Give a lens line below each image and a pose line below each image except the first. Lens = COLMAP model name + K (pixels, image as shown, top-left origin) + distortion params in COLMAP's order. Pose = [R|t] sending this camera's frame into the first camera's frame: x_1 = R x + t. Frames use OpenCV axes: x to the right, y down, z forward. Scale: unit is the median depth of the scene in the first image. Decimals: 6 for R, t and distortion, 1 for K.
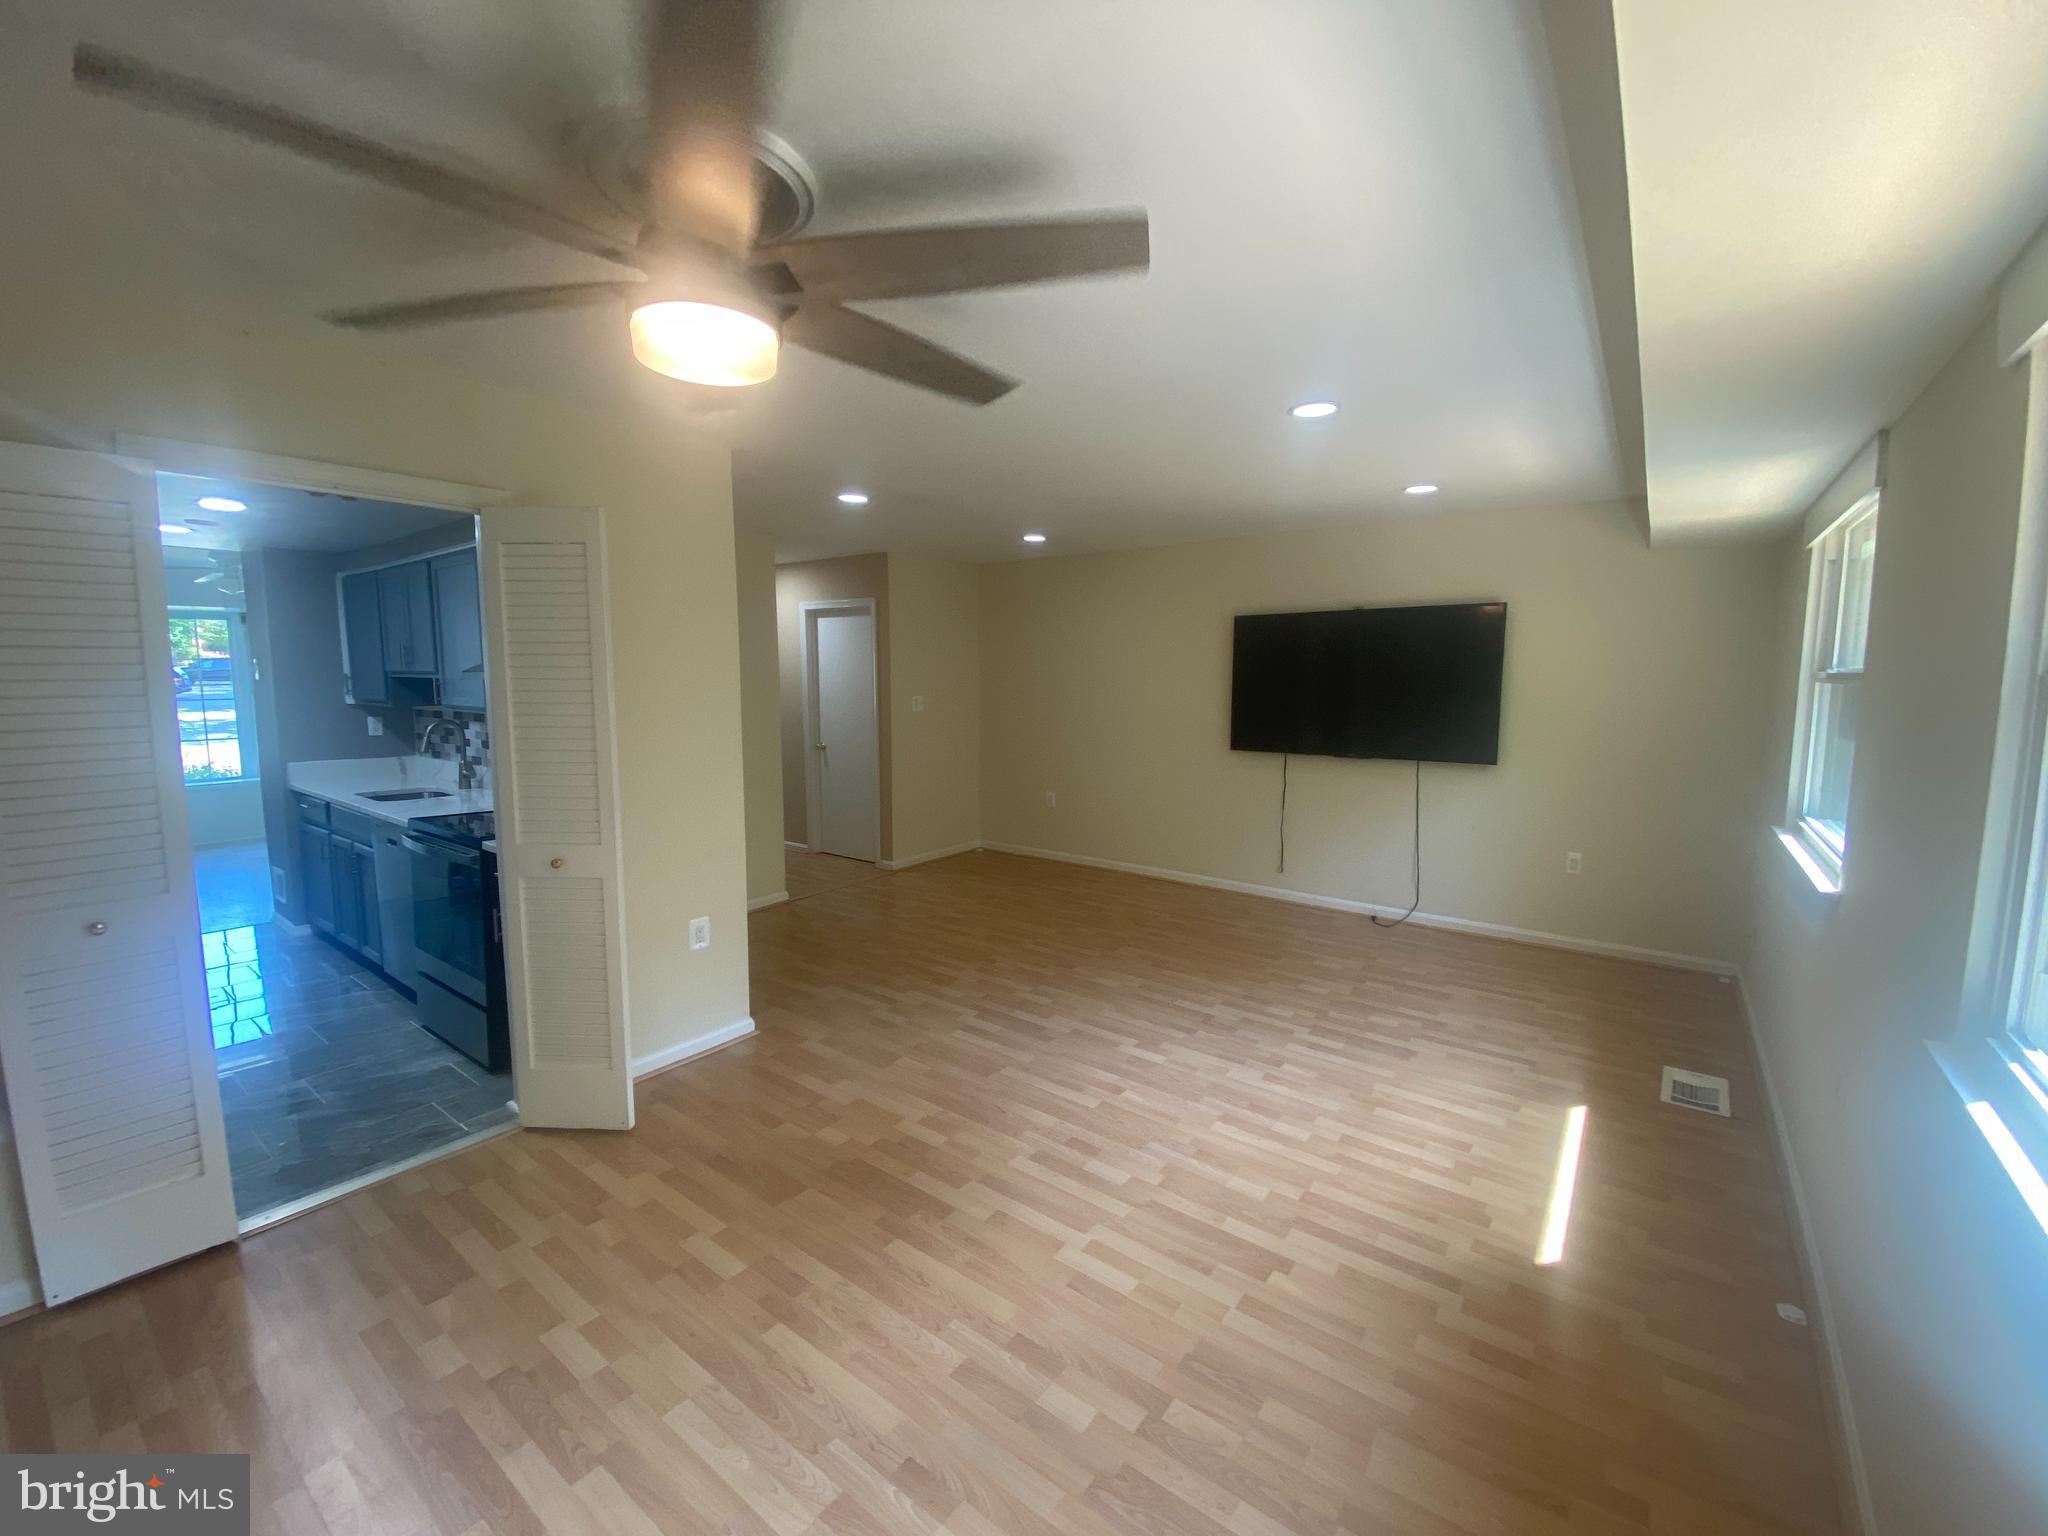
lens RADIAL K [[834.2, 0, 1012.7], [0, 834.2, 765.7], [0, 0, 1]] dist [0.020836, -0.021595]
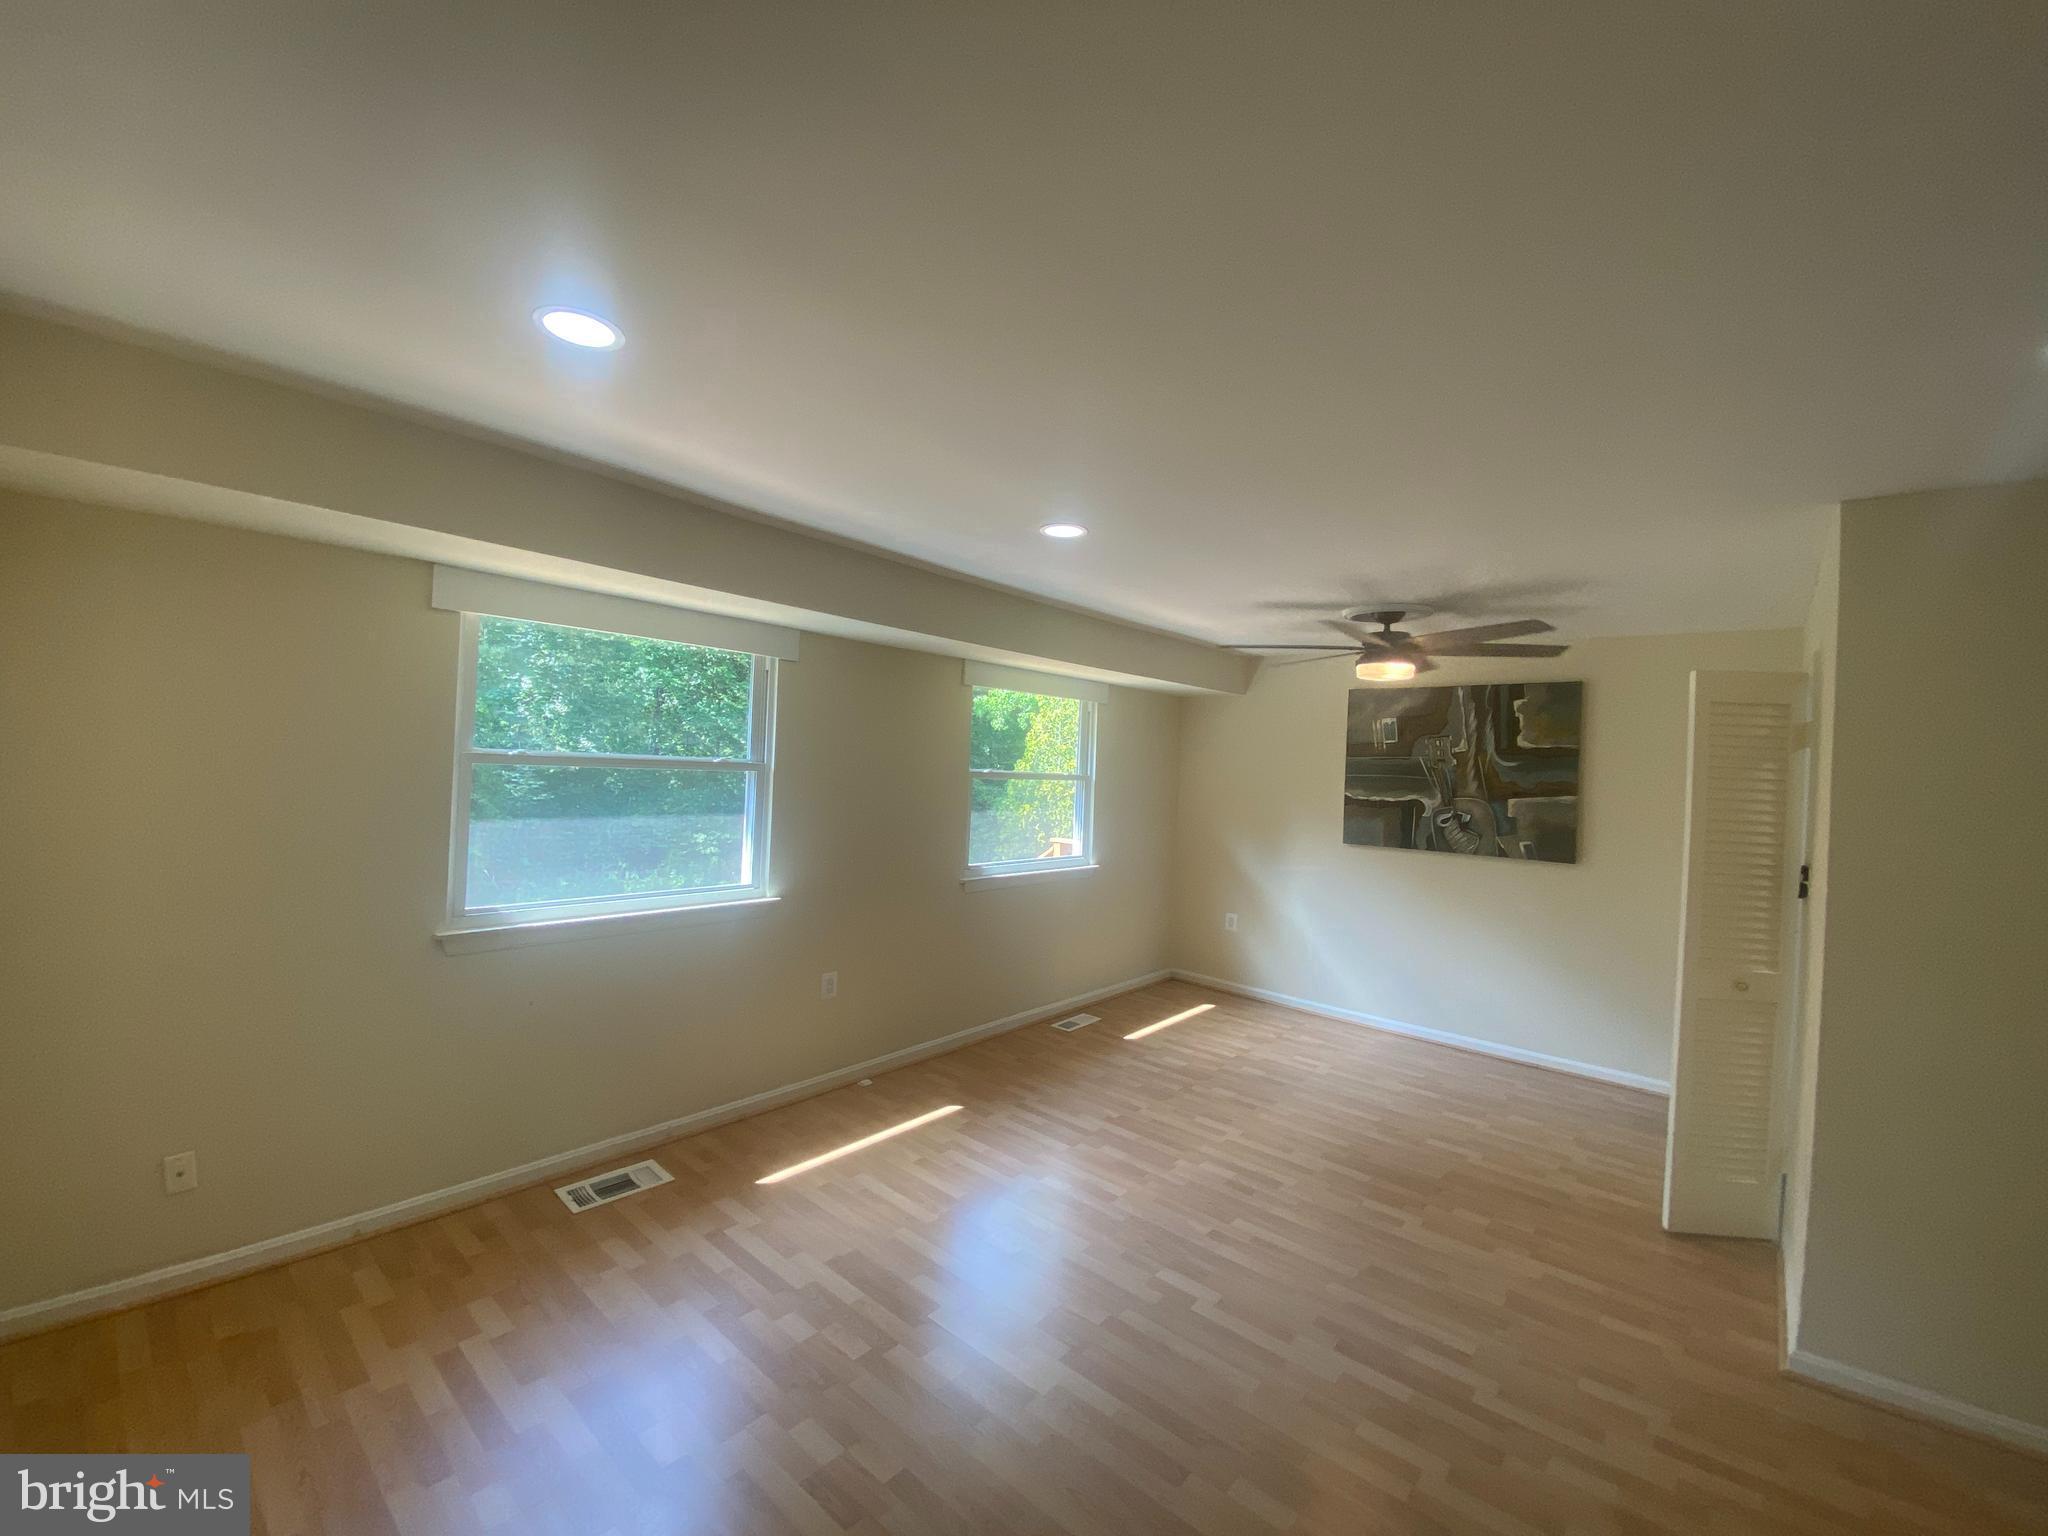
lens RADIAL K [[834.2, 0, 1012.7], [0, 834.2, 765.7], [0, 0, 1]] dist [0.020836, -0.021595]
pose [[-0.996474, -0.047437, 0.069205, 0.309510], [-0.039622, 0.993115, 0.110237, -0.224993], [-0.073958, 0.107106, -0.991493, 1.884696]]
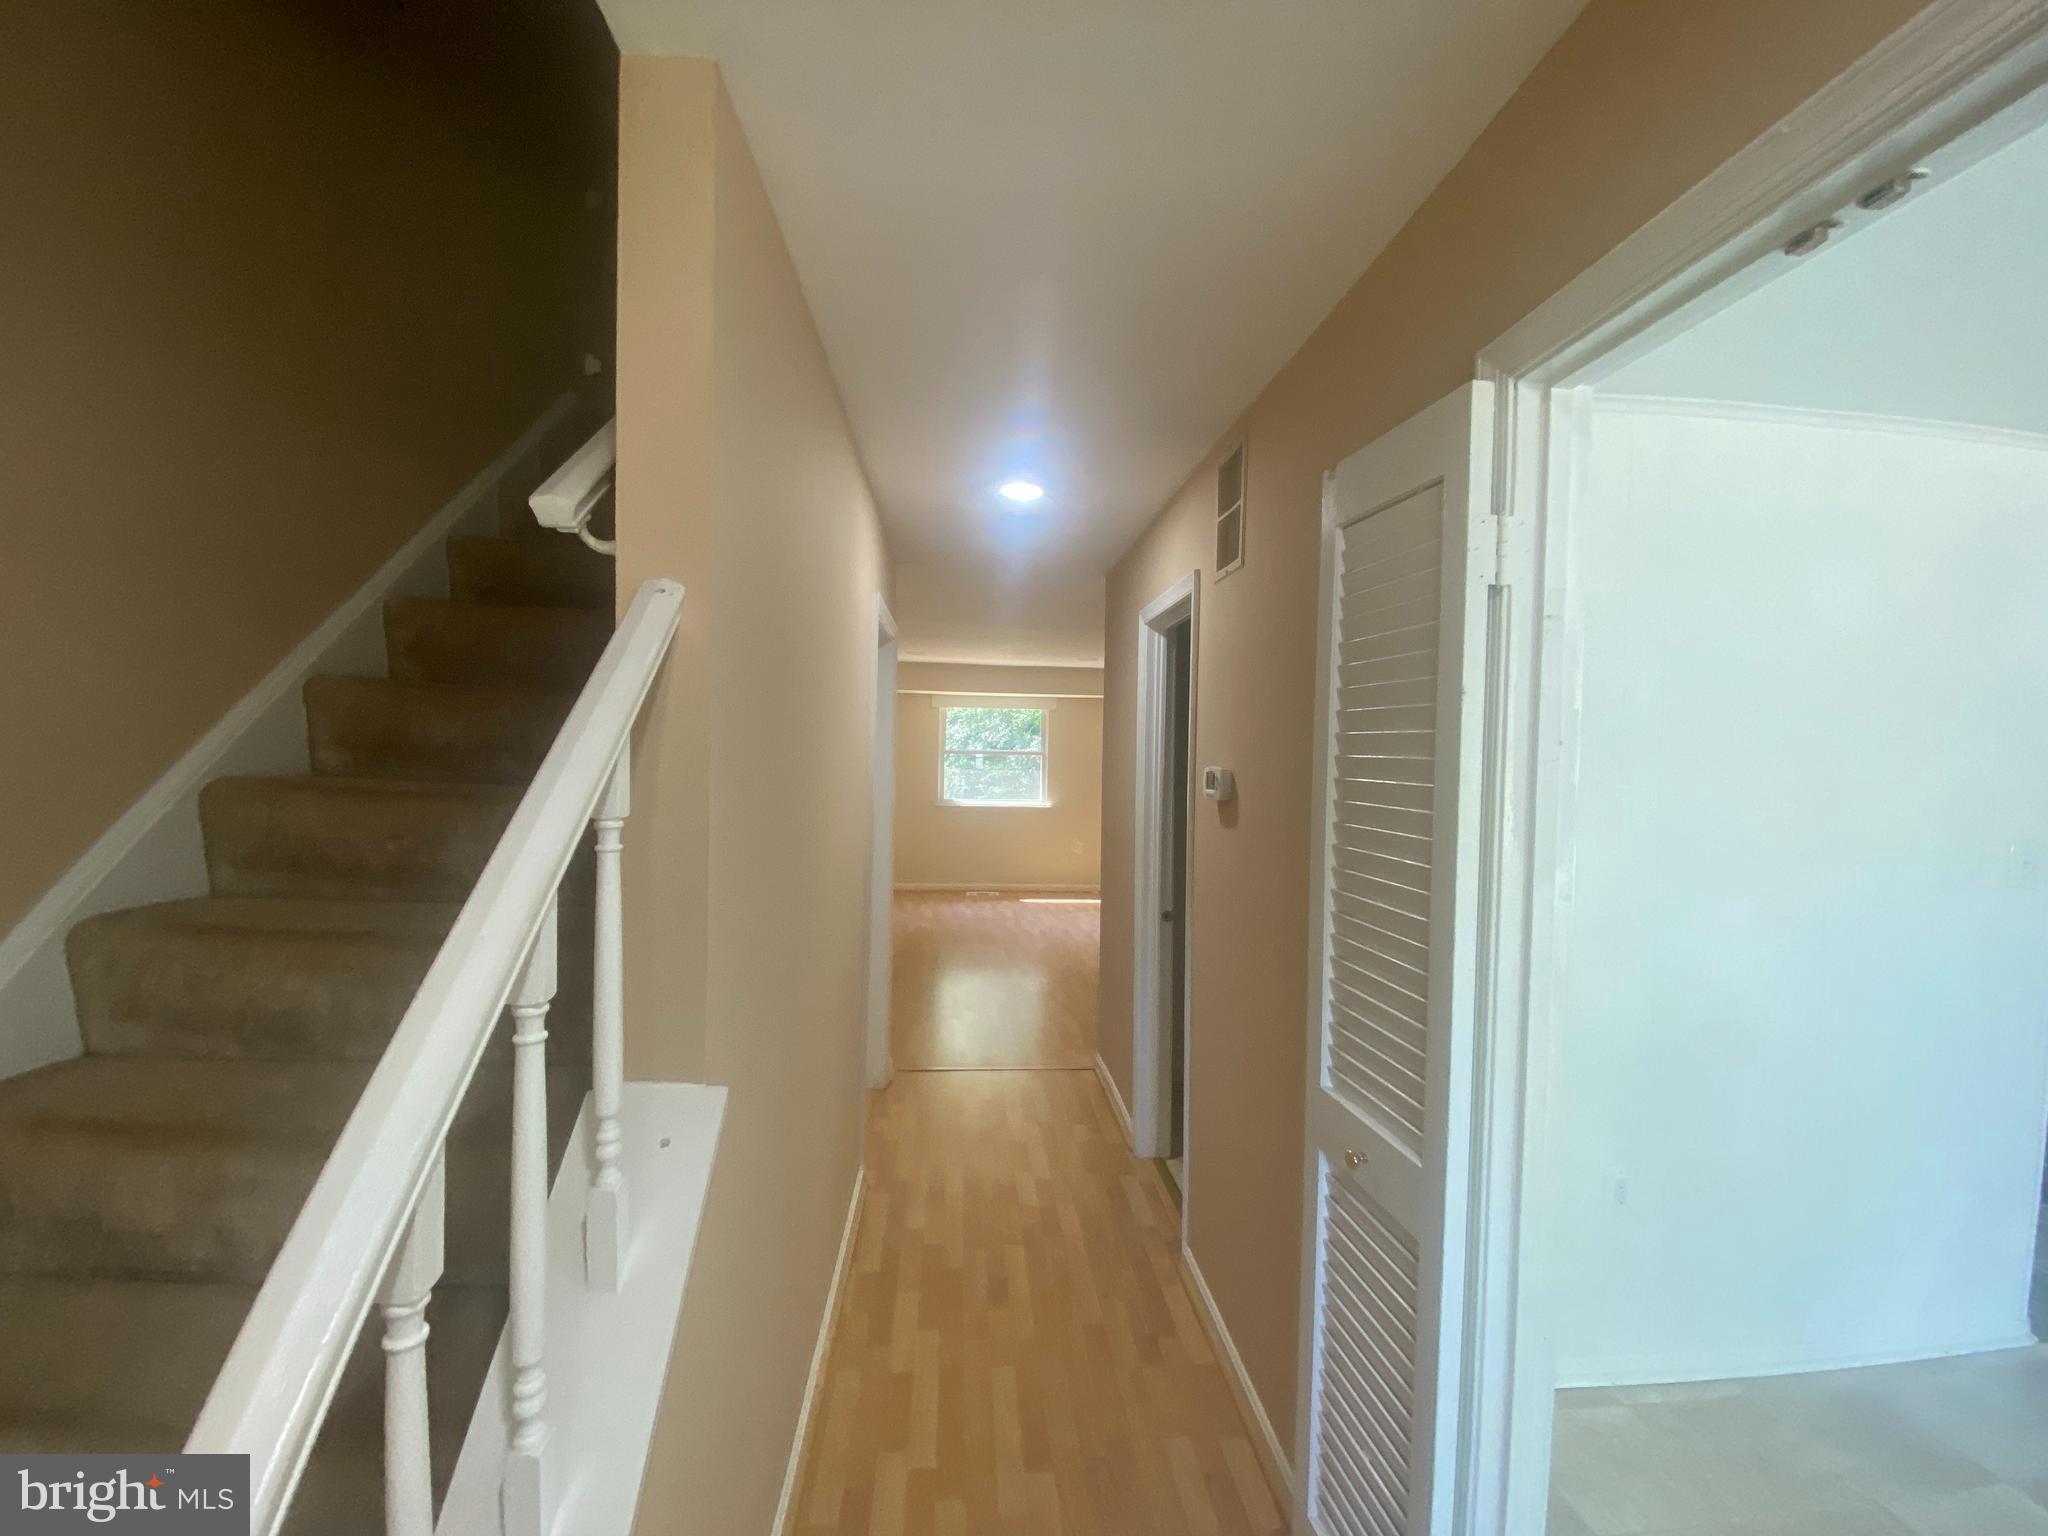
lens RADIAL K [[821.6, 0, 1026.3], [0, 821.6, 755.9], [0, 0, 1]] dist [0.017156, -0.021249]
pose [[-0.680499, -0.026624, 0.732265, -1.389391], [0.055325, 0.994620, 0.087577, -0.335853], [-0.730658, 0.100109, -0.675365, 2.789832]]
